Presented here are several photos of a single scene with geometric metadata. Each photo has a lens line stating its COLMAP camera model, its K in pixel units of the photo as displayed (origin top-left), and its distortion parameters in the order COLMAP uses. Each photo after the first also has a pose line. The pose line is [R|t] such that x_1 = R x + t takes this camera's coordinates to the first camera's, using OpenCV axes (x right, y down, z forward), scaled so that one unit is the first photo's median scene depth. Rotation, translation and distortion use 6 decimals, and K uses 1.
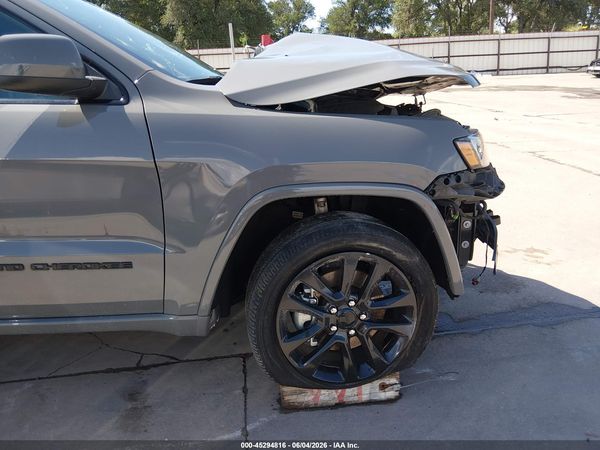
lens RADIAL K [[452.6, 0, 302.1], [0, 452.6, 223.9], [0, 0, 1]] dist [0.109523, -0.181050]
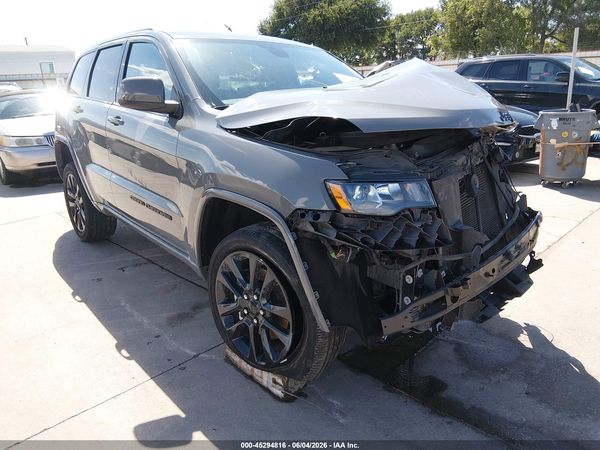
lens RADIAL K [[496.1, 0, 312.3], [0, 496.1, 234.2], [0, 0, 1]] dist [0.089597, -0.149514]
pose [[0.584339, 0.264623, -0.767152, 1.166526], [-0.256764, 0.957062, 0.134554, -0.201290], [0.769819, 0.118352, 0.627194, 0.267653]]
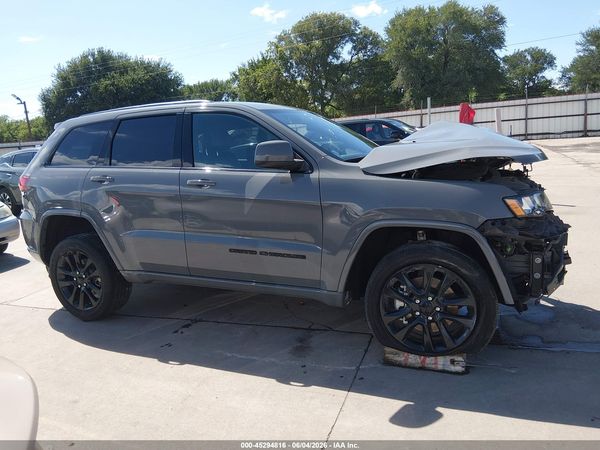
lens RADIAL K [[496.1, 0, 312.3], [0, 496.1, 234.2], [0, 0, 1]] dist [0.089597, -0.149514]
pose [[0.895494, 0.070040, -0.439527, 0.483766], [-0.112825, 0.991006, -0.071950, 0.124911], [0.430535, 0.114020, 0.895343, -0.730357]]
